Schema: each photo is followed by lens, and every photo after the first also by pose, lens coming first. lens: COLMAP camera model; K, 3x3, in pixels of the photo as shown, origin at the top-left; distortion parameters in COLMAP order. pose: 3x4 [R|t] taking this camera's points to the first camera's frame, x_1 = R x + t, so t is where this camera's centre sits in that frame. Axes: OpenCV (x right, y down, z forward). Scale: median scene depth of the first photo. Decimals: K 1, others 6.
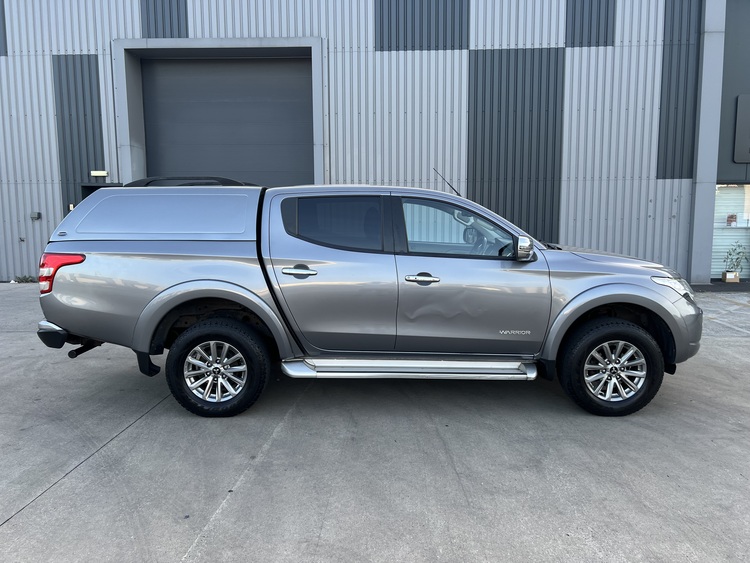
lens RADIAL K [[558.9, 0, 378.9], [0, 558.9, 280.5], [0, 0, 1]] dist [0.047323, -0.055181]
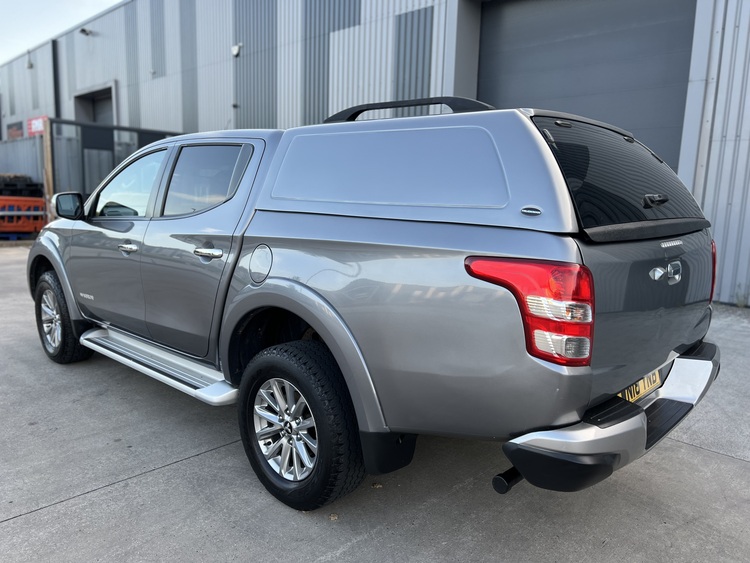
lens RADIAL K [[565.1, 0, 376.5], [0, 565.1, 282.9], [0, 0, 1]] dist [0.010301, -0.001945]
pose [[0.745520, 0.126927, -0.654285, 0.071504], [-0.102773, 0.991850, 0.075308, -0.027316], [0.658512, 0.011099, 0.752489, 0.282319]]
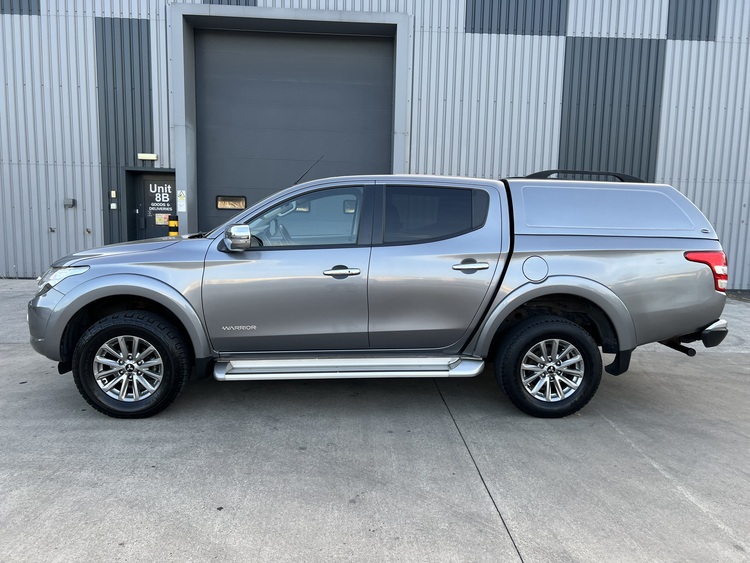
lens RADIAL K [[562.2, 0, 378.7], [0, 562.2, 284.1], [0, 0, 1]] dist [0.046849, -0.055214]
pose [[0.996071, 0.016536, 0.086997, -0.218709], [-0.017448, 0.999800, 0.009729, -0.006707], [-0.086819, -0.011209, 0.996161, 0.092613]]
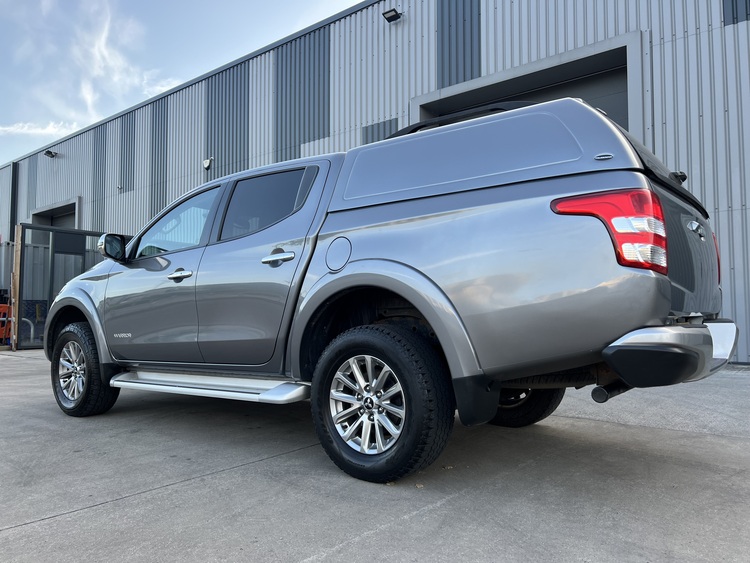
lens RADIAL K [[562.2, 0, 378.7], [0, 562.2, 284.1], [0, 0, 1]] dist [0.046849, -0.055214]
pose [[0.806088, -0.033798, -0.590830, 0.052153], [-0.060448, 0.988444, -0.139015, 0.029968], [0.588701, 0.147772, 0.794729, 0.237811]]
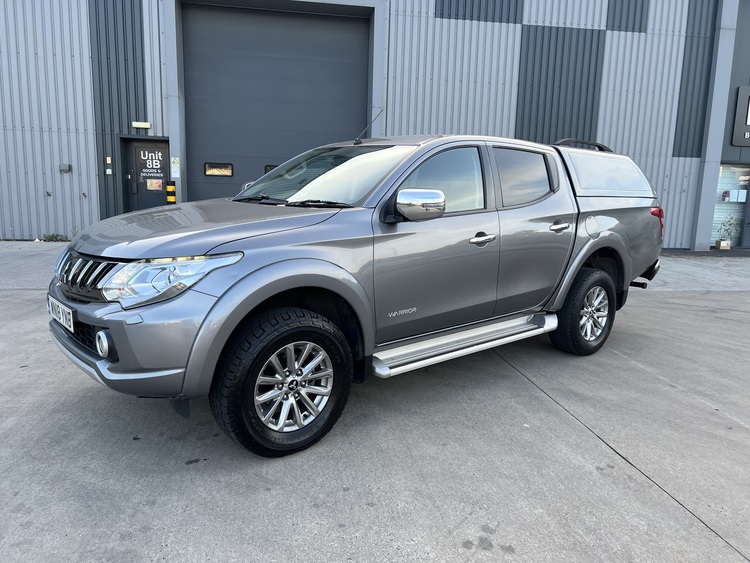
lens RADIAL K [[558.9, 0, 378.9], [0, 558.9, 280.5], [0, 0, 1]] dist [0.047323, -0.055181]
pose [[0.980557, 0.000301, 0.196236, -0.304421], [-0.011423, 0.998391, 0.055548, 0.011018], [-0.195904, -0.056710, 0.978982, -0.003097]]
